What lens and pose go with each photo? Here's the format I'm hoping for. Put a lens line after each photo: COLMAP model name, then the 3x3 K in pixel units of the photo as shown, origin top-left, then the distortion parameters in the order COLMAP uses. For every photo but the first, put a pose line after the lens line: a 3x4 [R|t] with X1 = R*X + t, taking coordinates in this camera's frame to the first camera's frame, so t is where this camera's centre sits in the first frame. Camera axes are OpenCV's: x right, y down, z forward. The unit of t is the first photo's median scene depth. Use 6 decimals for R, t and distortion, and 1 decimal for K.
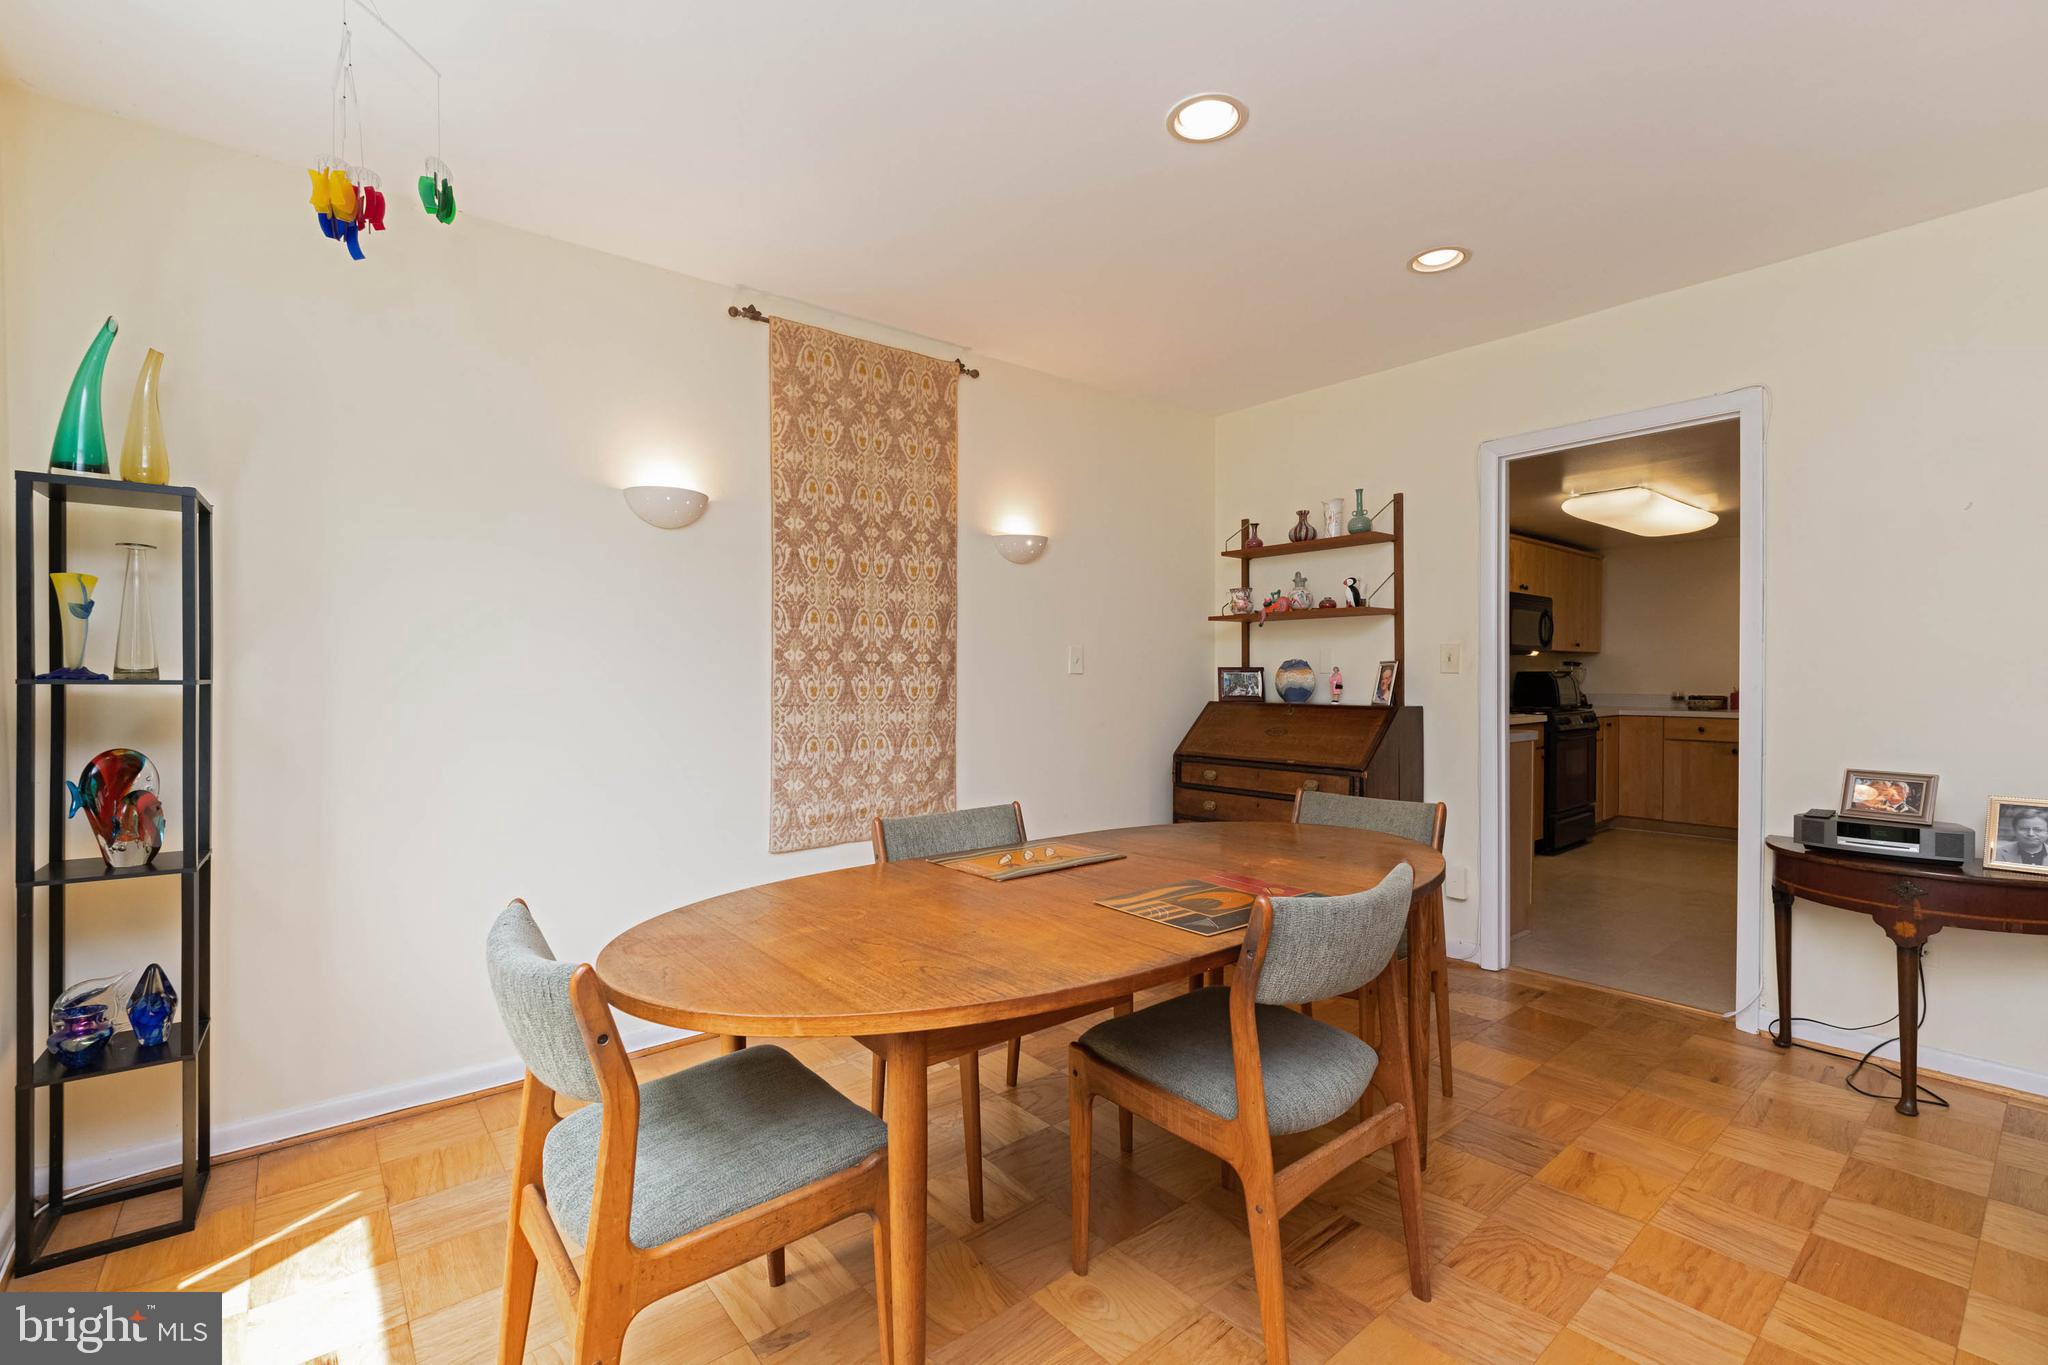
lens RADIAL K [[879.4, 0, 1011.1], [0, 879.4, 679.5], [0, 0, 1]] dist [0.001377, -0.000411]
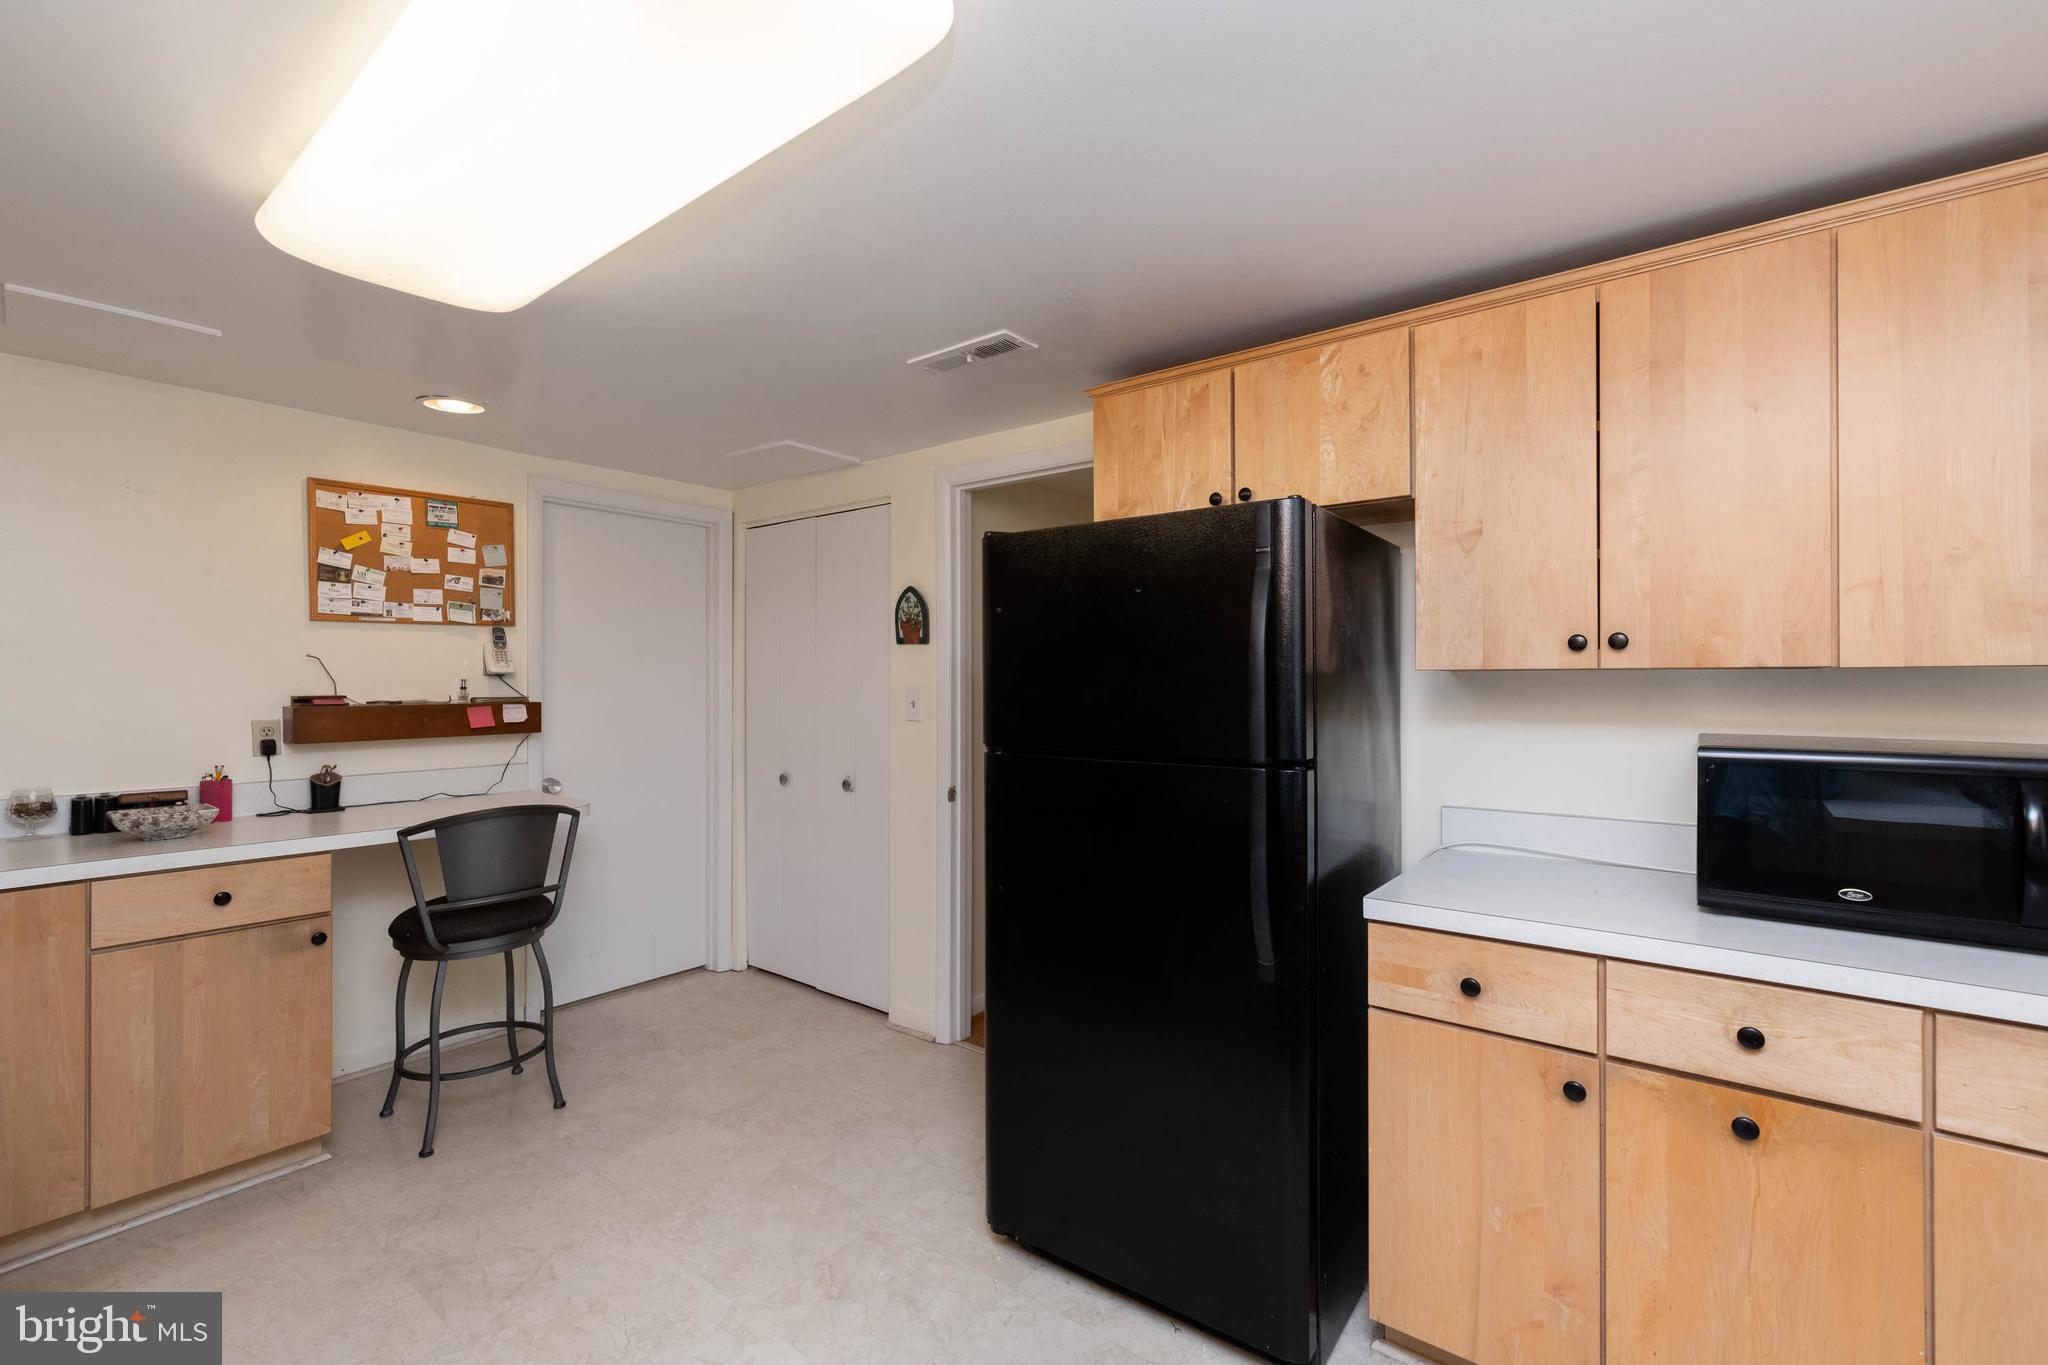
lens RADIAL K [[879.4, 0, 1025.7], [0, 879.4, 686.1], [0, 0, 1]] dist [0.001377, -0.000411]
pose [[-0.223750, -0.003237, 0.974641, 0.353782], [0.011393, 0.999917, 0.005937, -0.025286], [-0.974580, 0.012432, -0.223695, 0.731532]]
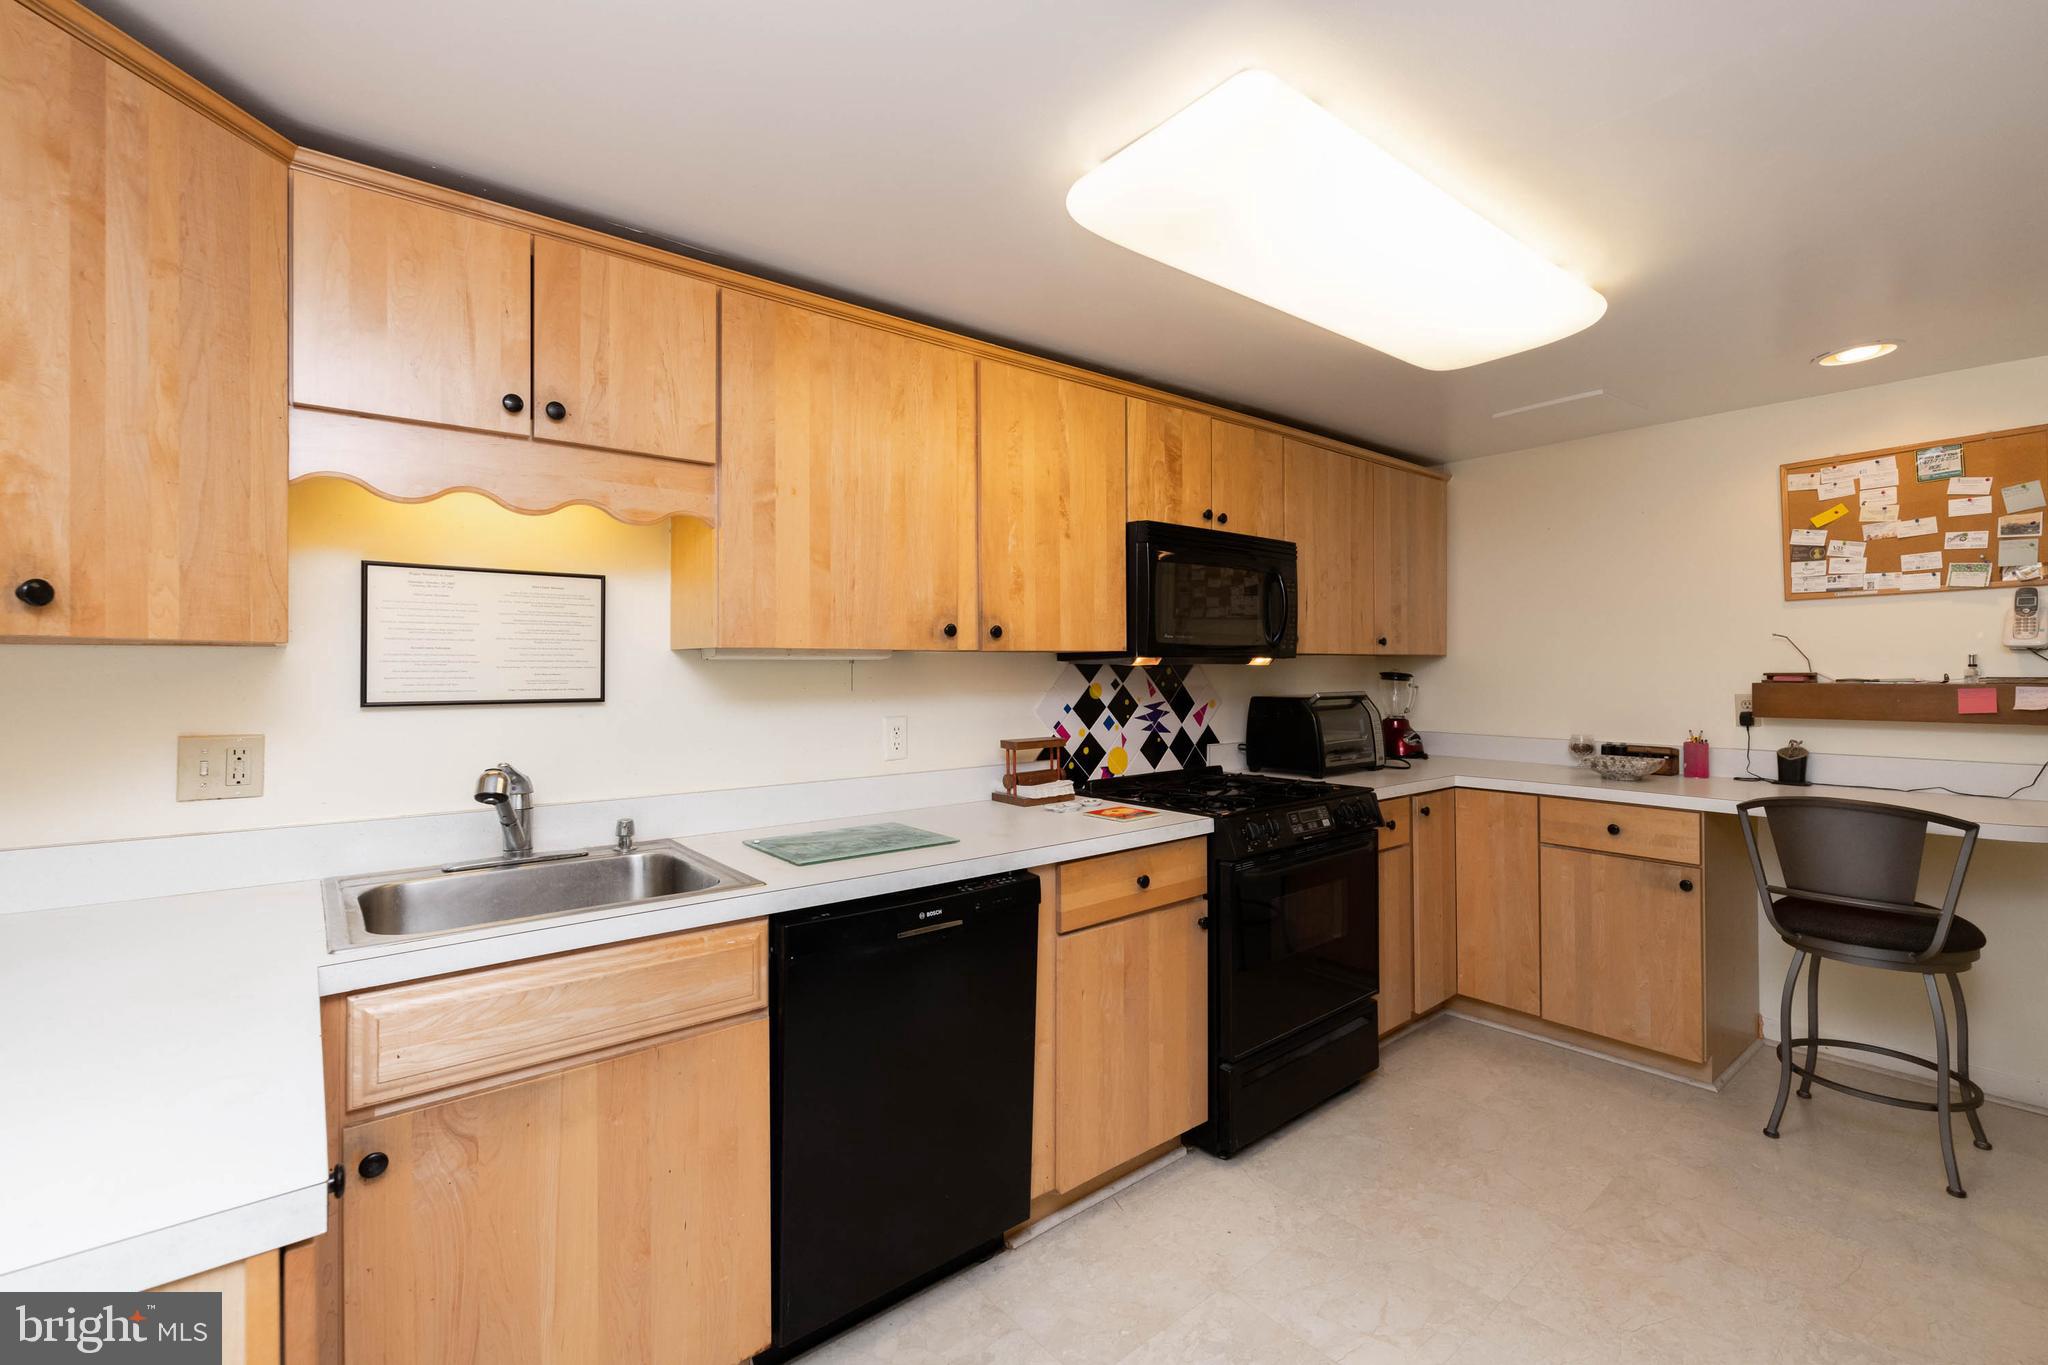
lens RADIAL K [[879.4, 0, 1015.6], [0, 879.4, 665.8], [0, 0, 1]] dist [0.001377, -0.000411]
pose [[0.999982, -0.004784, -0.003665, 0.458989], [0.004741, 0.999923, -0.011464, -0.022295], [0.003720, 0.011446, 0.999928, 0.522898]]
